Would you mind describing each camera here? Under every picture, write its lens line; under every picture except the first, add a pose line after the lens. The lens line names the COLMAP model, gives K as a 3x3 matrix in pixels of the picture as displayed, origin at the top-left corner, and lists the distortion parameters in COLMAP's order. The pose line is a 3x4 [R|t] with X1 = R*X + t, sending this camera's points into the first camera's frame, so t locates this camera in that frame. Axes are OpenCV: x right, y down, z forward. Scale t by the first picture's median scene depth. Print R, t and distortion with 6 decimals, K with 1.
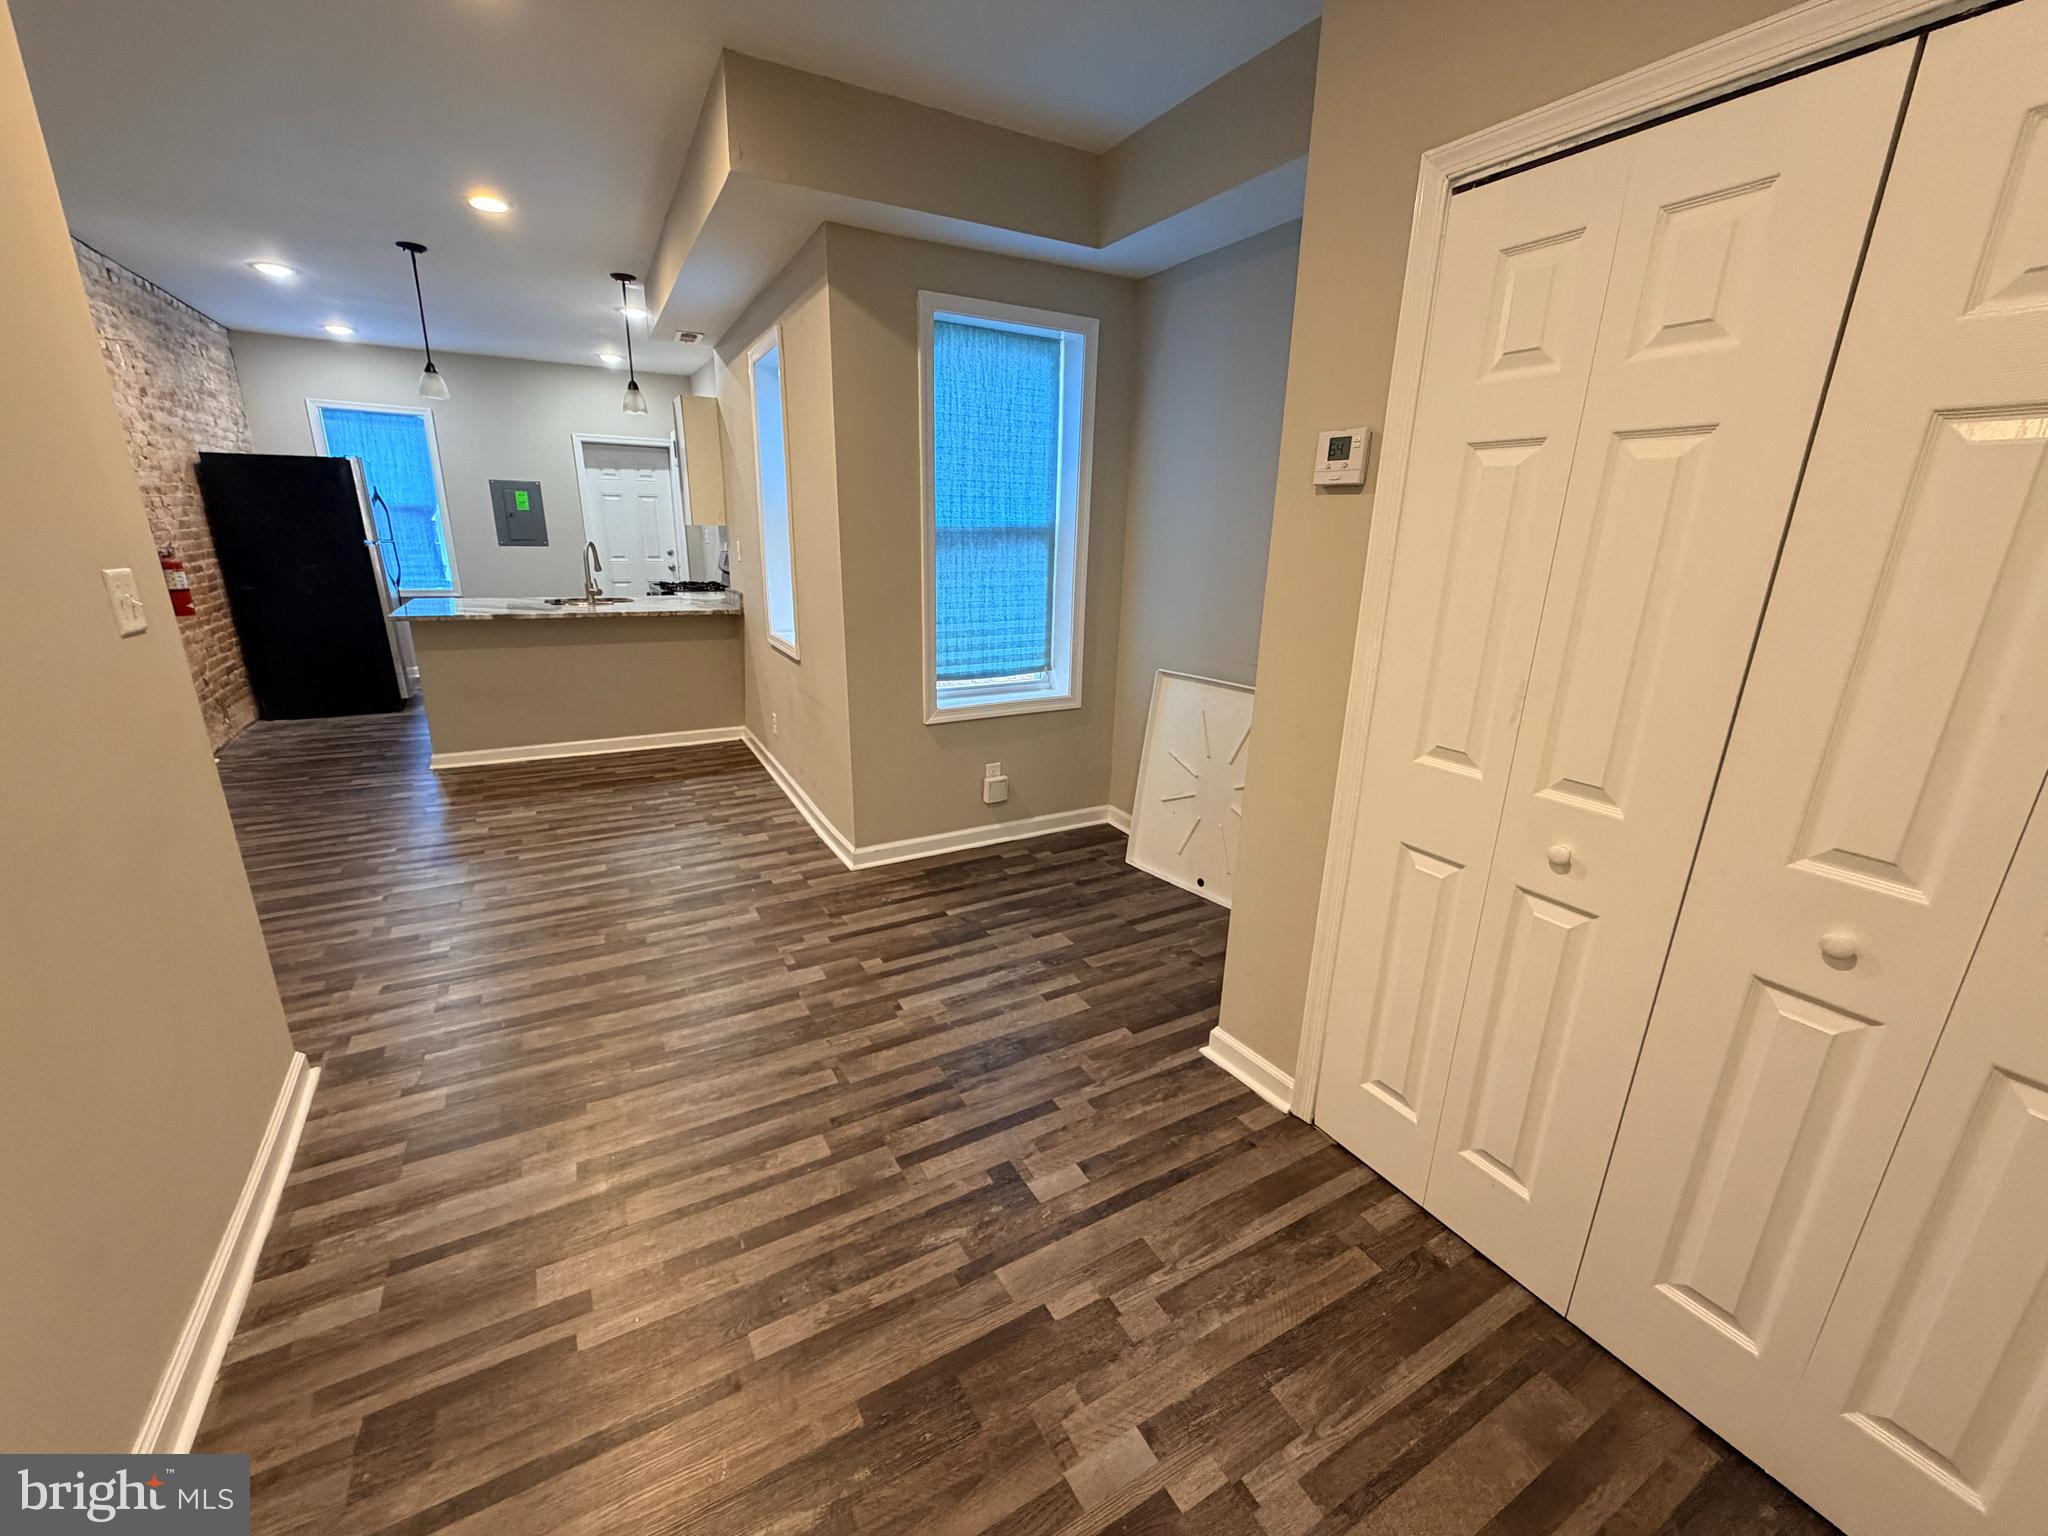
lens RADIAL K [[814.7, 0, 1016.4], [0, 814.7, 767.0], [0, 0, 1]] dist [-0.000189, -0.000062]
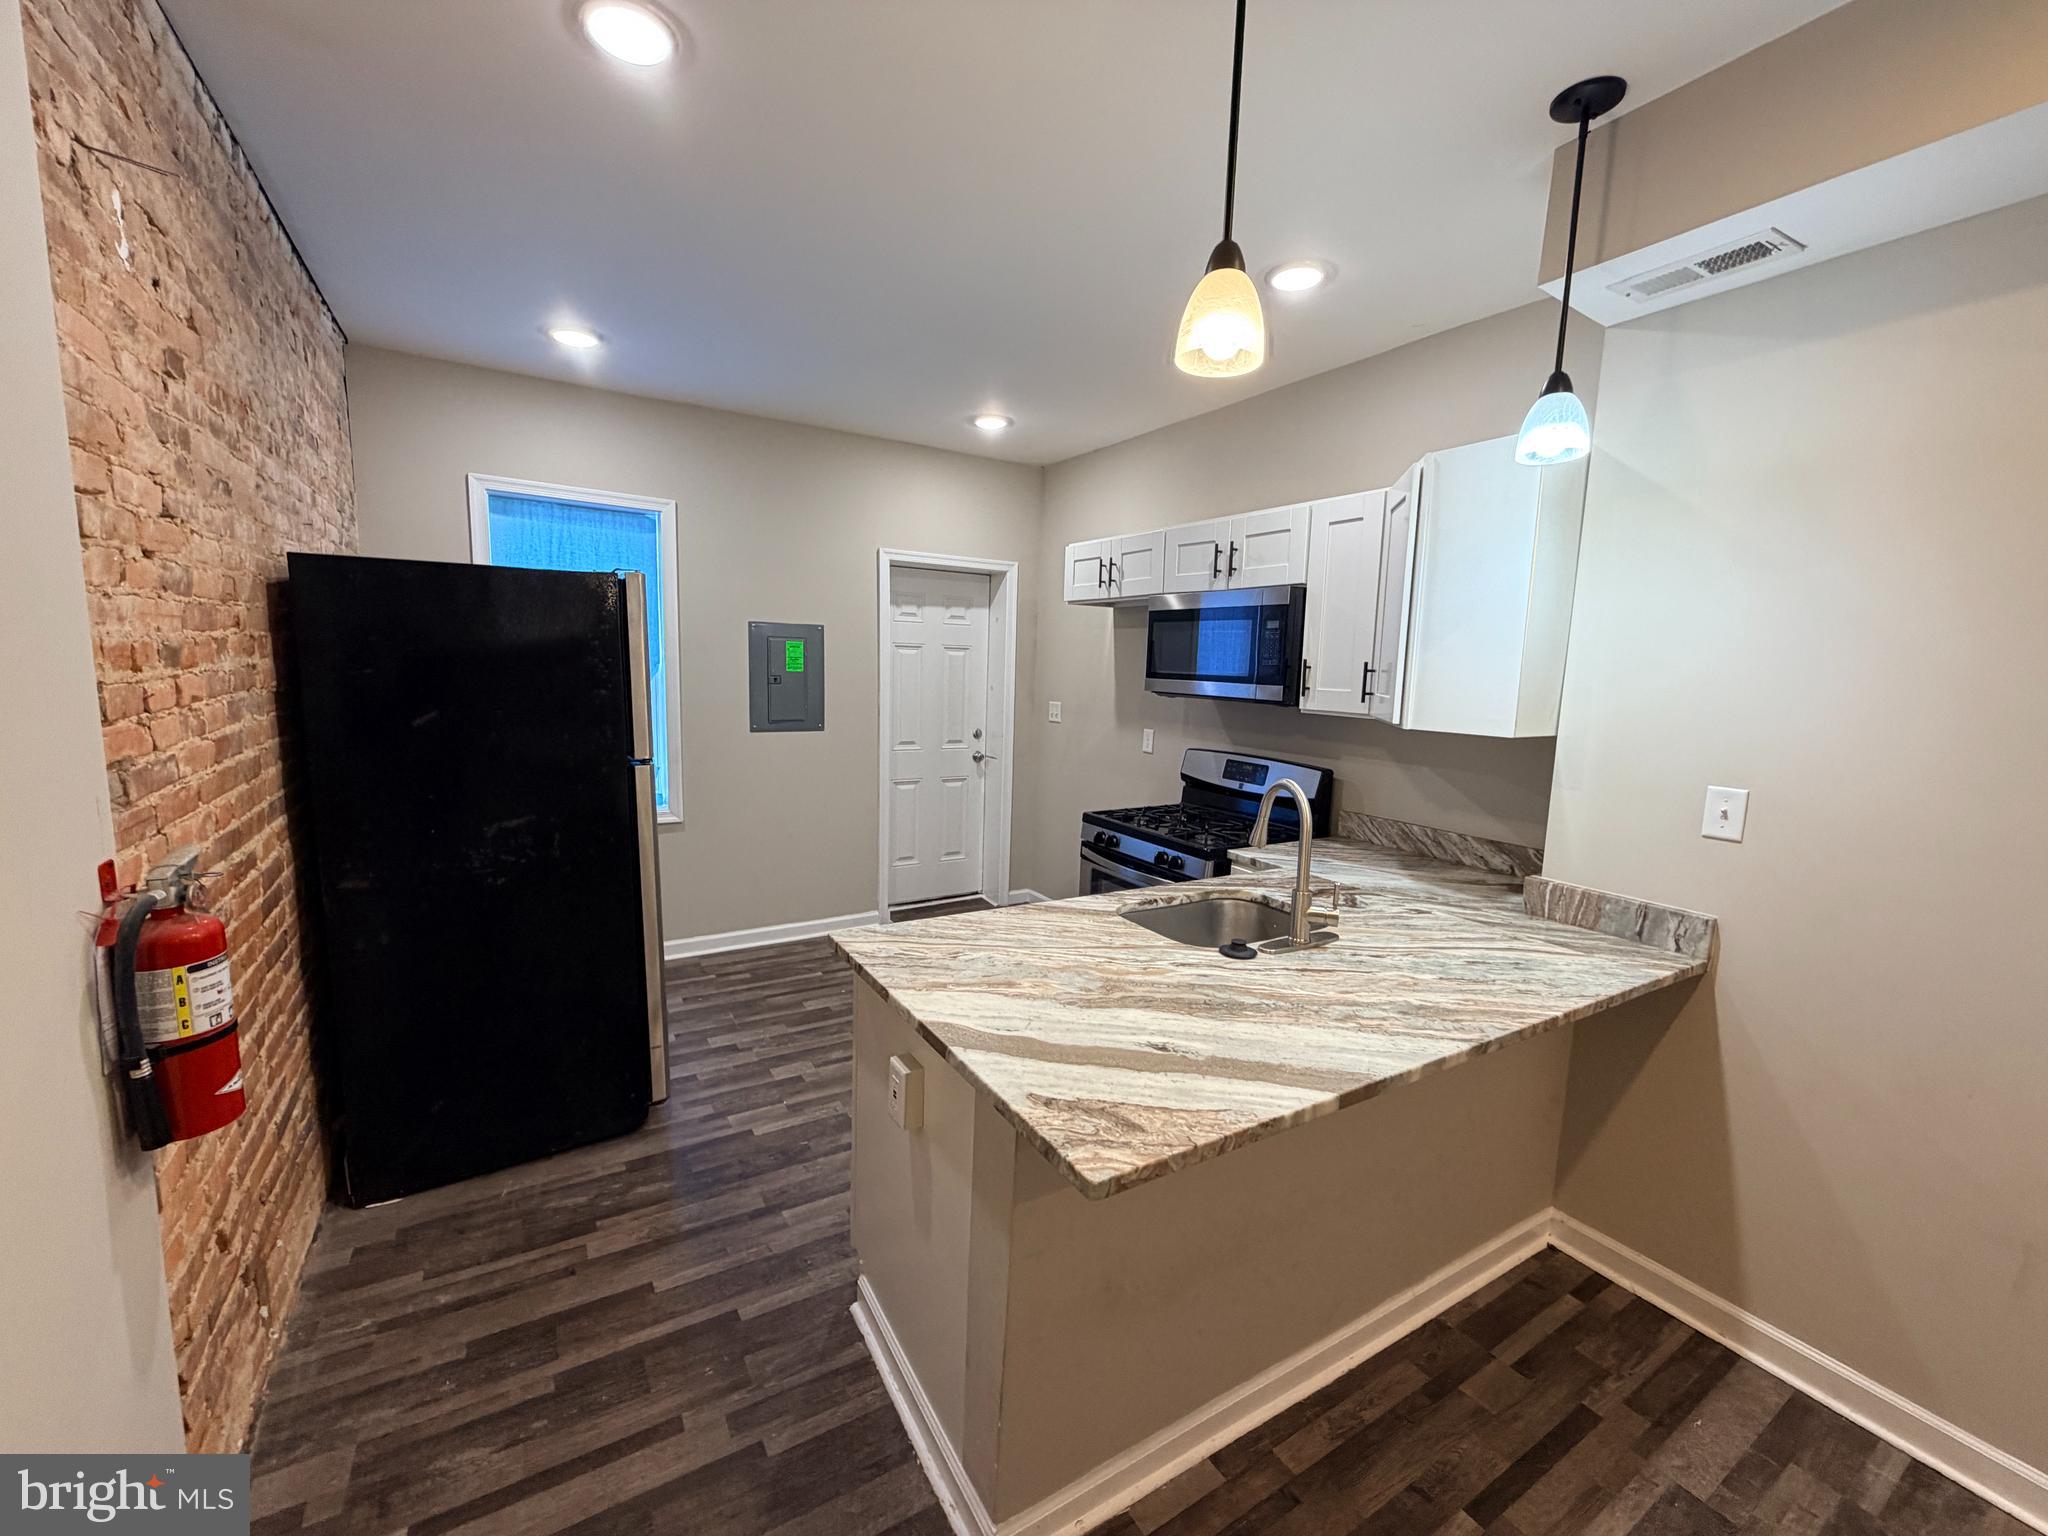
lens RADIAL K [[812.6, 0, 1019.2], [0, 812.6, 765.2], [0, 0, 1]] dist [-0.000440, 0.000042]
pose [[0.999385, 0.001939, 0.035007, -0.757410], [0.003754, 0.986810, -0.161840, -0.252517], [-0.034859, 0.161872, 0.986196, 0.705282]]
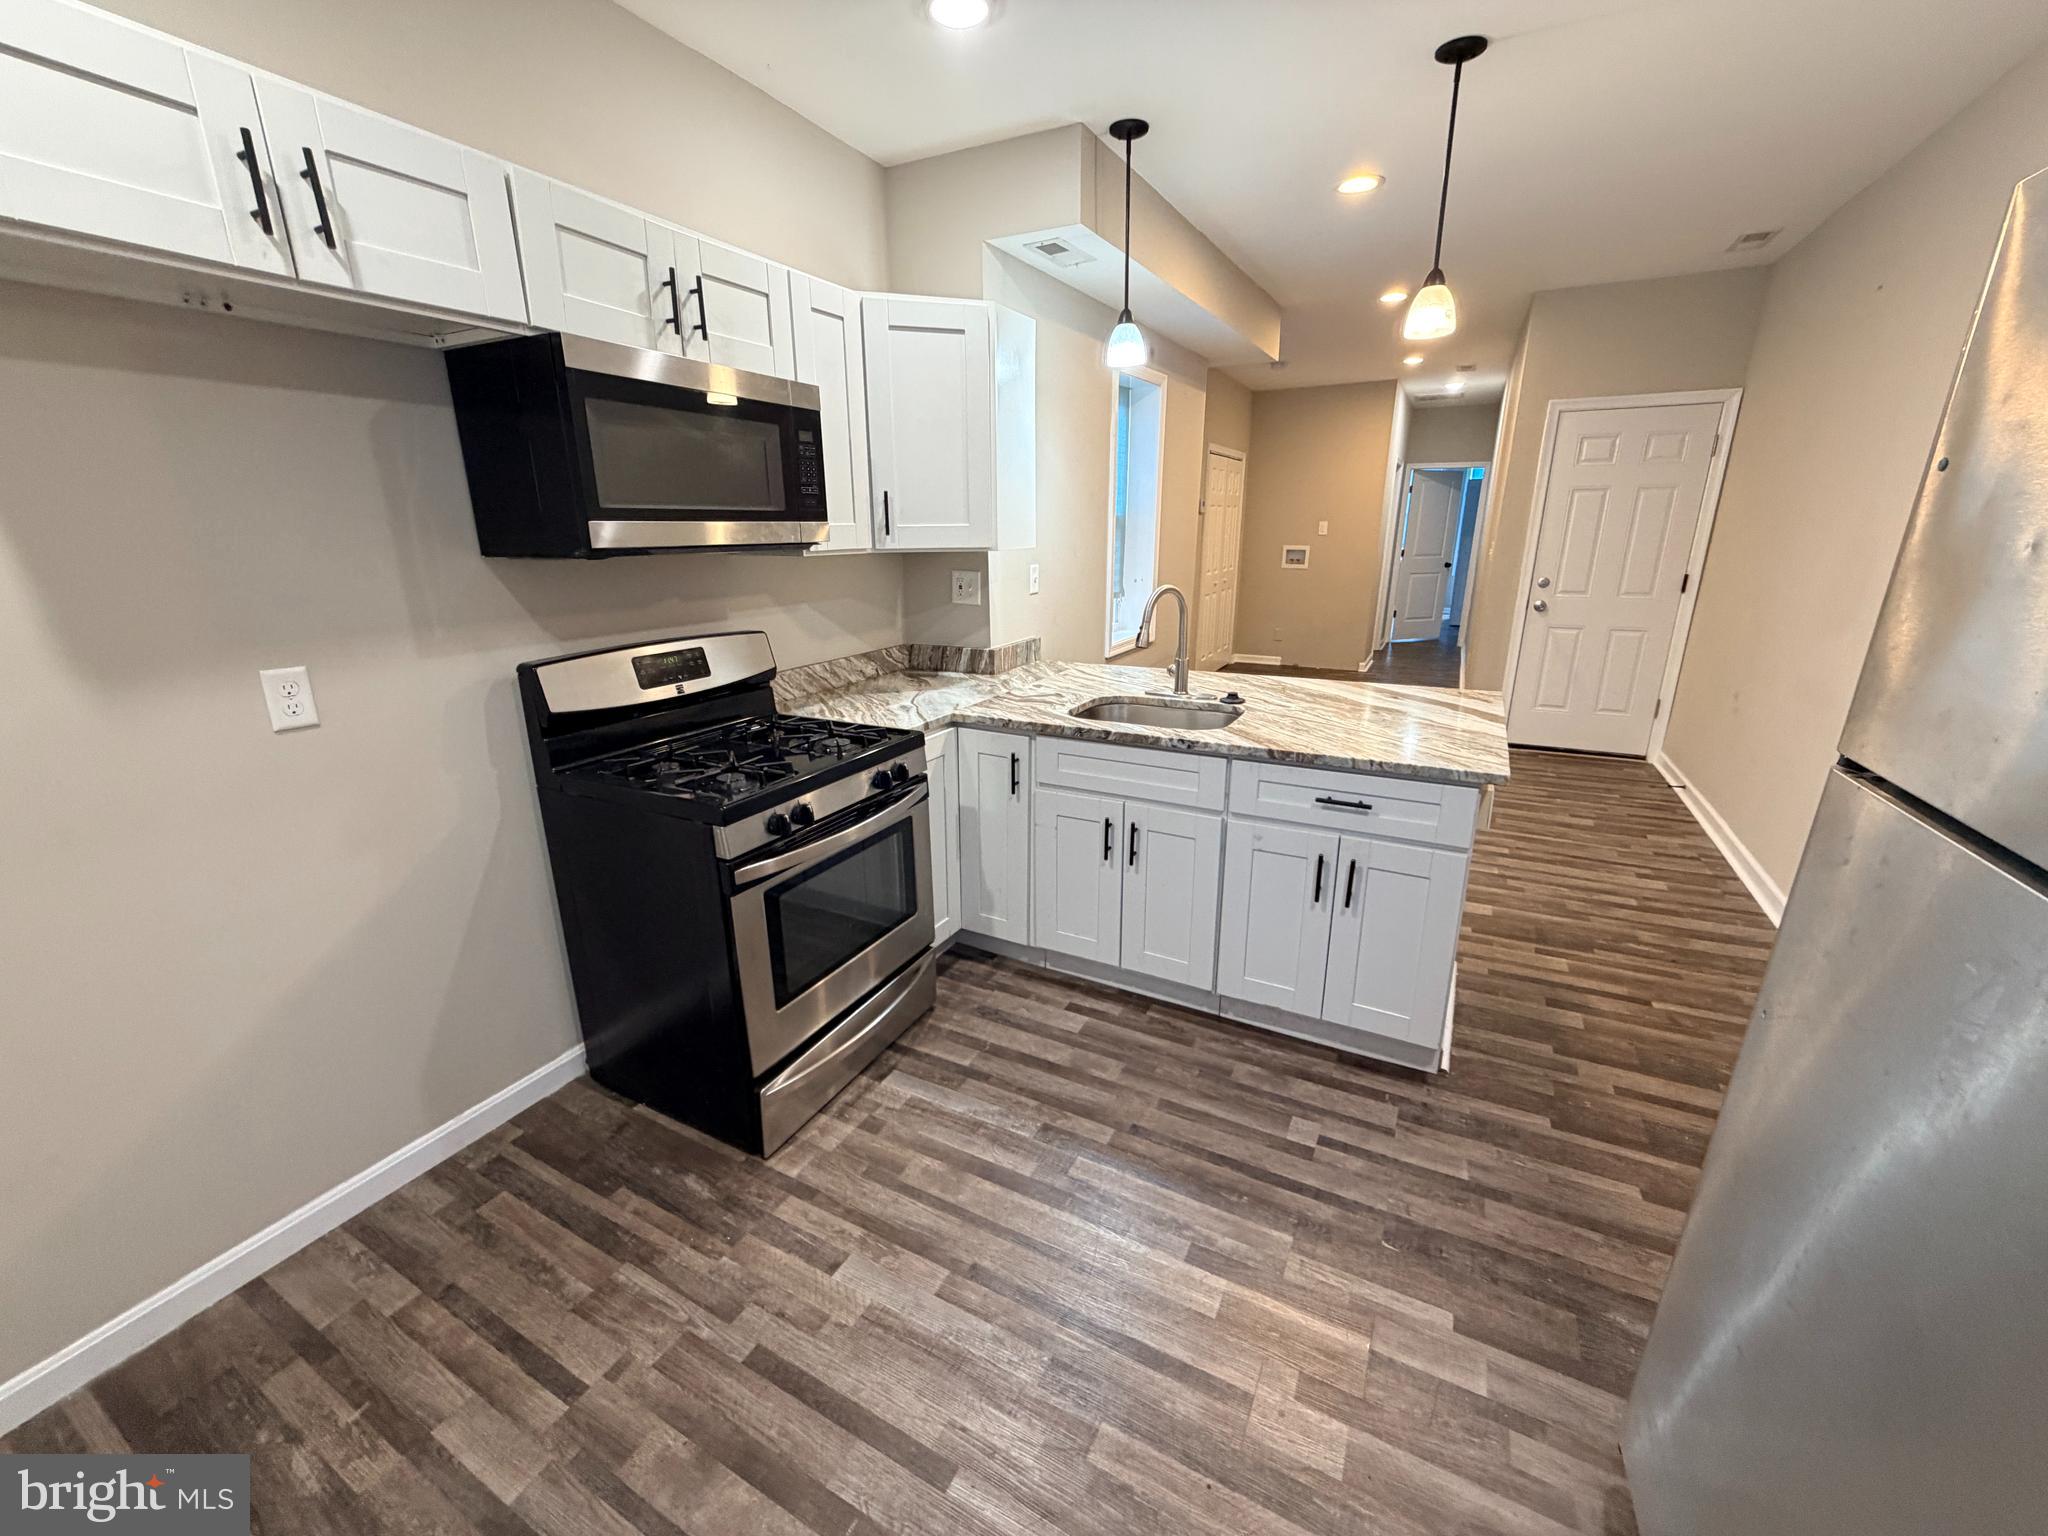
lens RADIAL K [[814.7, 0, 1016.4], [0, 814.7, 767.0], [0, 0, 1]] dist [-0.000189, -0.000062]
pose [[-0.535750, -0.259654, 0.803463, -1.043360], [0.239067, 0.865965, 0.439263, -0.486052], [-0.809827, 0.427417, -0.401865, 1.516520]]
